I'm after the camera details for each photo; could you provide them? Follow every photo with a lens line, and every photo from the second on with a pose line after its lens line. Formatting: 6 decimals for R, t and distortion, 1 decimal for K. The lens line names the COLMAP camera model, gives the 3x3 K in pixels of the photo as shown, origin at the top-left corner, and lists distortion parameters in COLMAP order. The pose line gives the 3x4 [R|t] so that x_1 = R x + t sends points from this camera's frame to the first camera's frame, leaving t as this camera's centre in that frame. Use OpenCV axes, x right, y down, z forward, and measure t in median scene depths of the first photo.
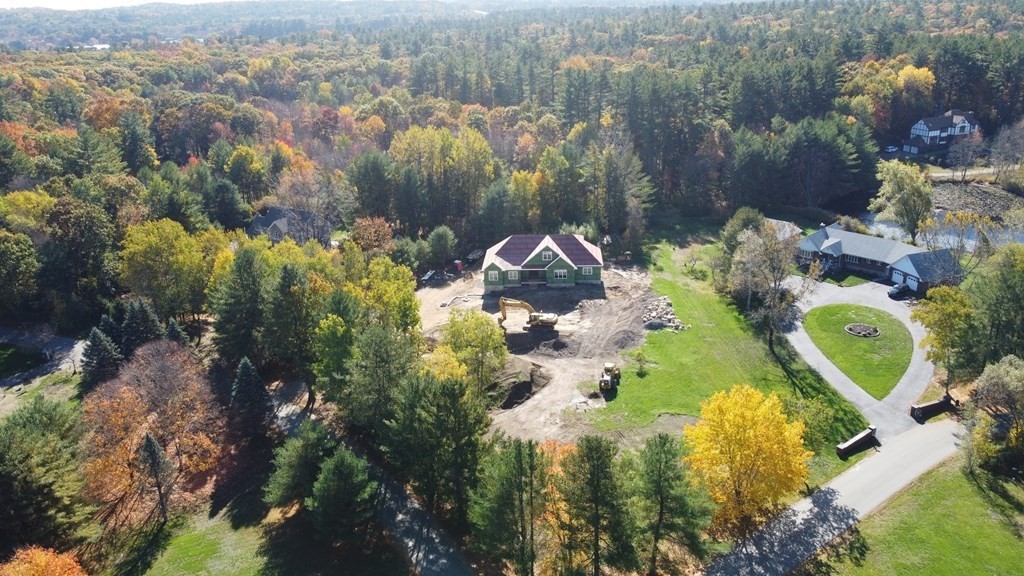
lens RADIAL K [[780.2, 0, 507.2], [0, 780.2, 287.2], [0, 0, 1]] dist [-0.004247, -0.000700]
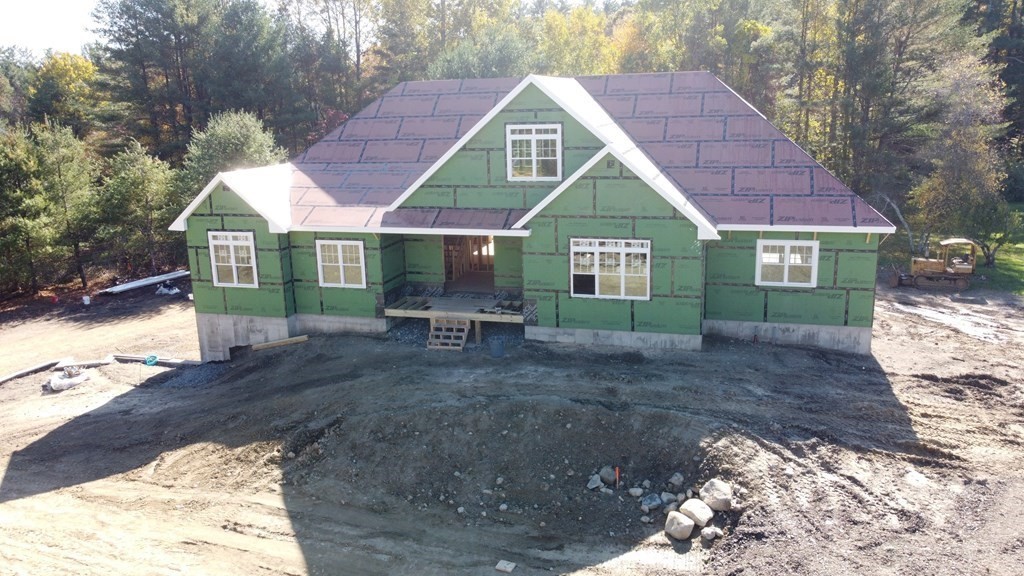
lens RADIAL K [[780.2, 0, 514.8], [0, 780.2, 283.4], [0, 0, 1]] dist [-0.004247, -0.000700]
pose [[0.978042, 0.055821, -0.200794, 0.081435], [-0.079482, 0.990550, -0.111772, 0.005626], [0.192657, 0.125277, 0.973236, 0.839998]]
